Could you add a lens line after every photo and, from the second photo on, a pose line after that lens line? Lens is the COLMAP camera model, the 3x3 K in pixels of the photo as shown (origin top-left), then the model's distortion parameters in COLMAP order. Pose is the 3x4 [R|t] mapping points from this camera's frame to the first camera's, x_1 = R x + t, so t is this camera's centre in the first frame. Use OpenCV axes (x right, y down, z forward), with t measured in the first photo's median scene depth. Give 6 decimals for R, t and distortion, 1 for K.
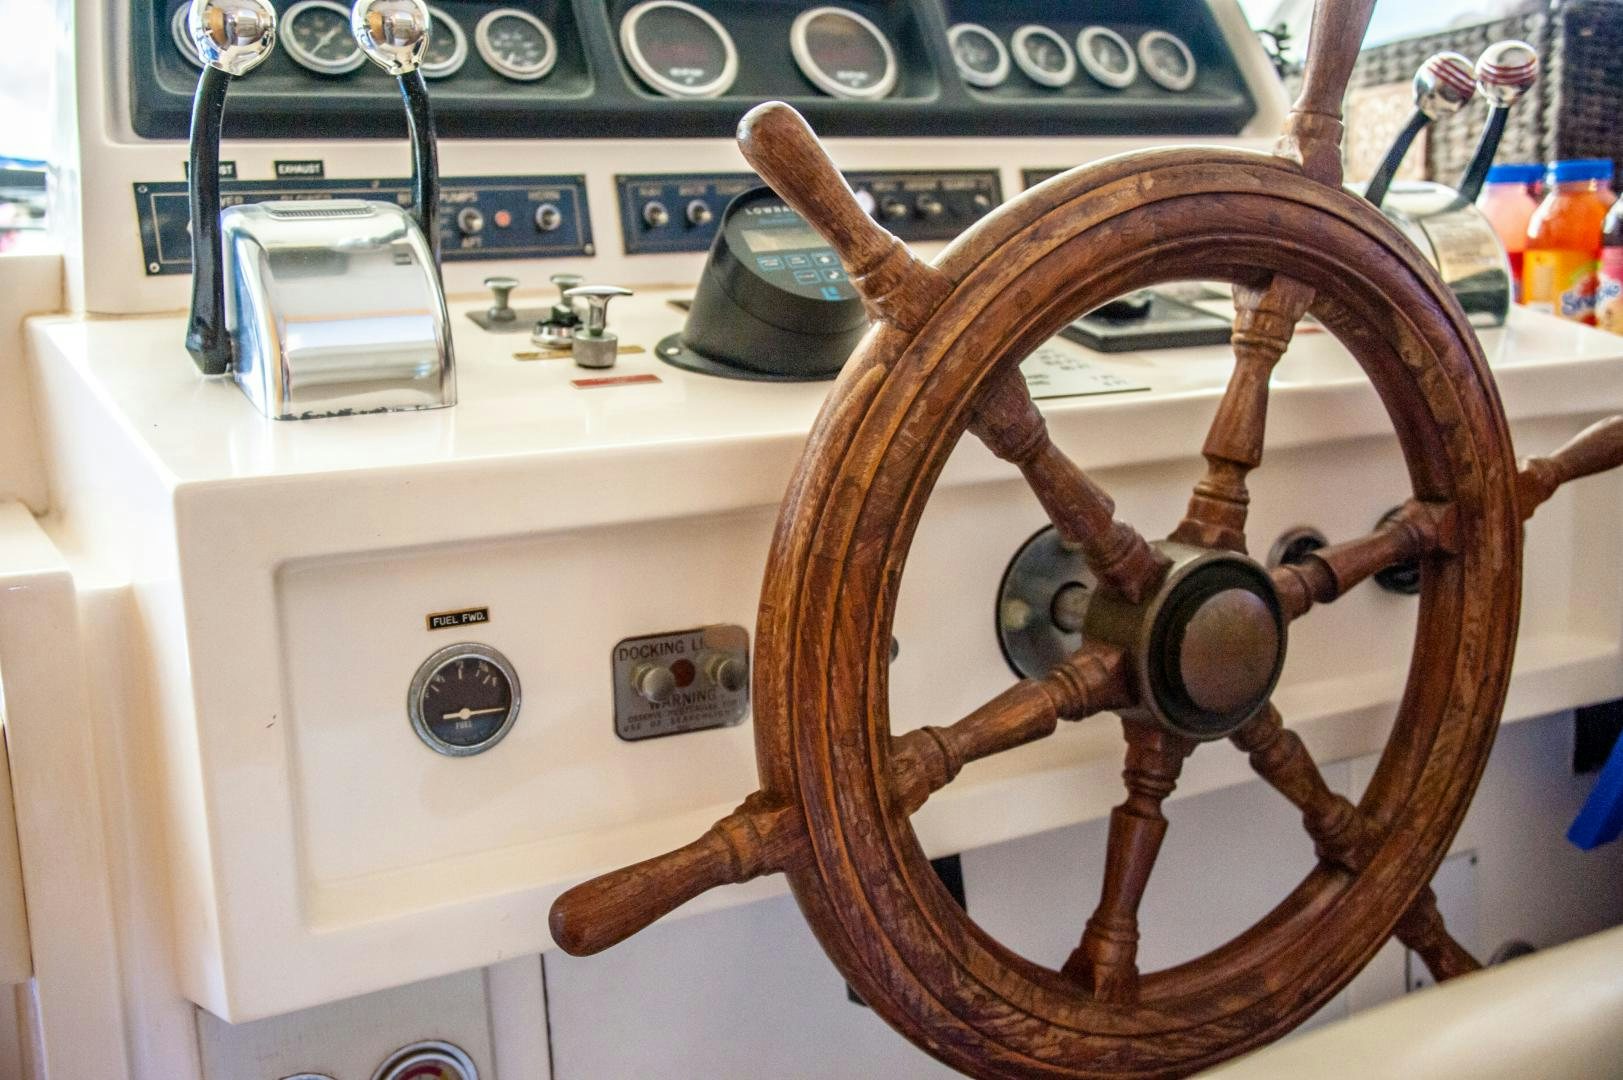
lens RADIAL K [[1686.7, 0, 811.5], [0, 1686.7, 540.0], [0, 0, 1]] dist [-0.038054, 0.210917]
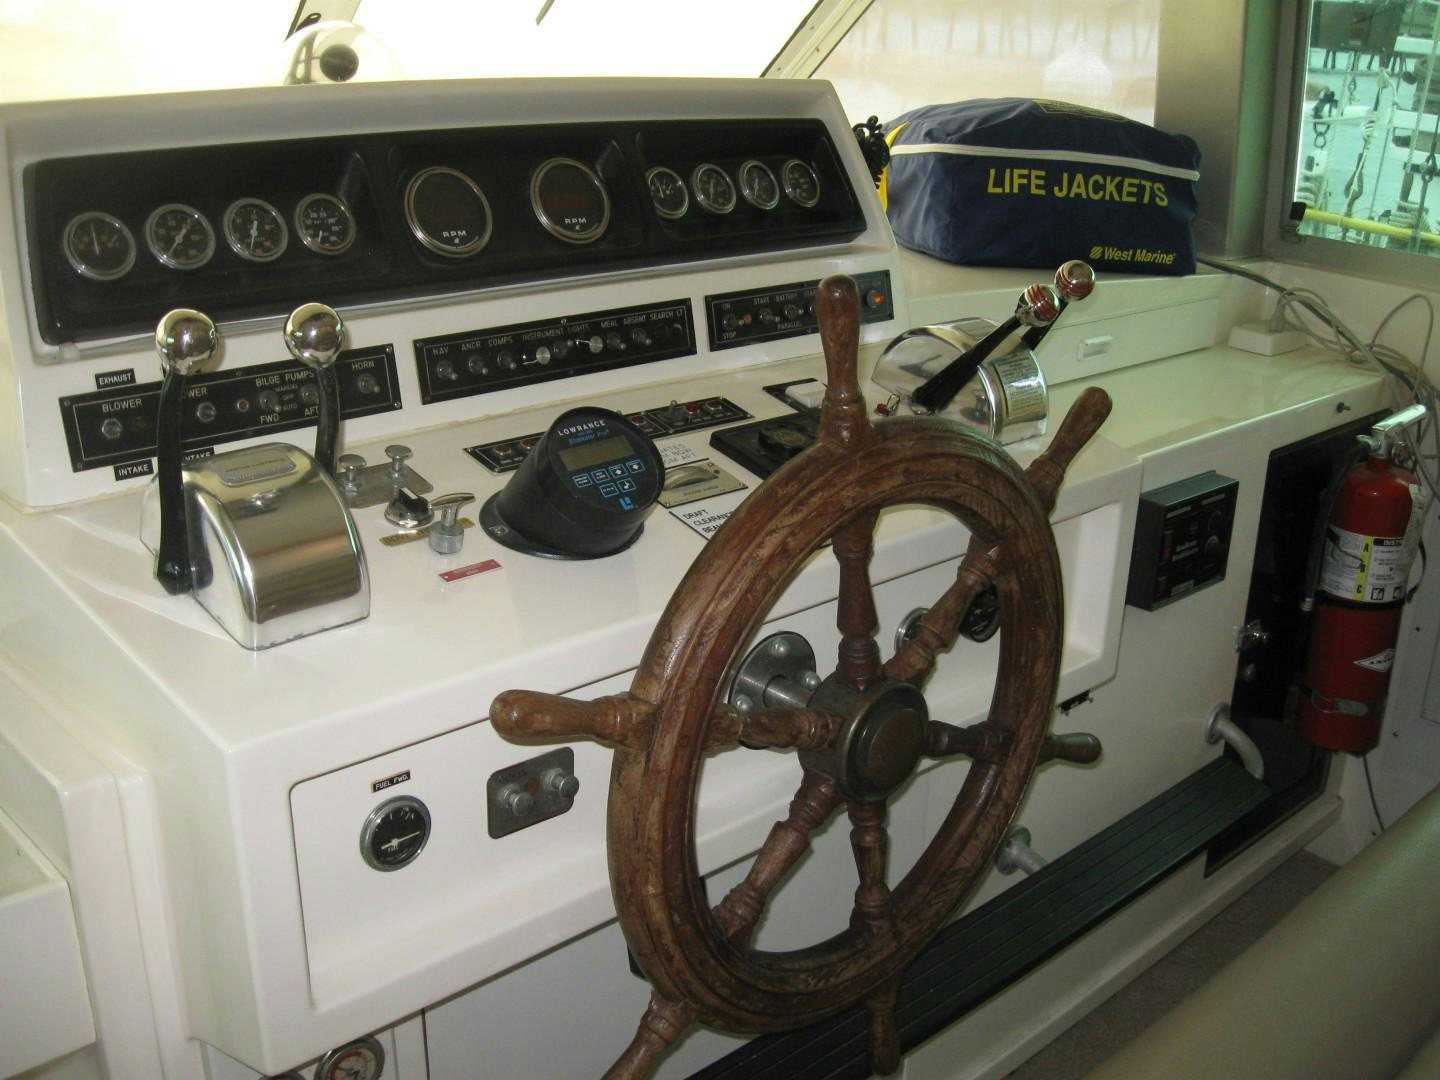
lens RADIAL K [[1530.6, 0, 720.0], [0, 1530.6, 540.0], [0, 0, 1]] dist [-0.099095, 0.015143]
pose [[0.967429, -0.028933, 0.251485, -0.228479], [-0.015107, 0.985078, 0.171444, -0.329865], [-0.252693, -0.169659, 0.952556, -0.210712]]
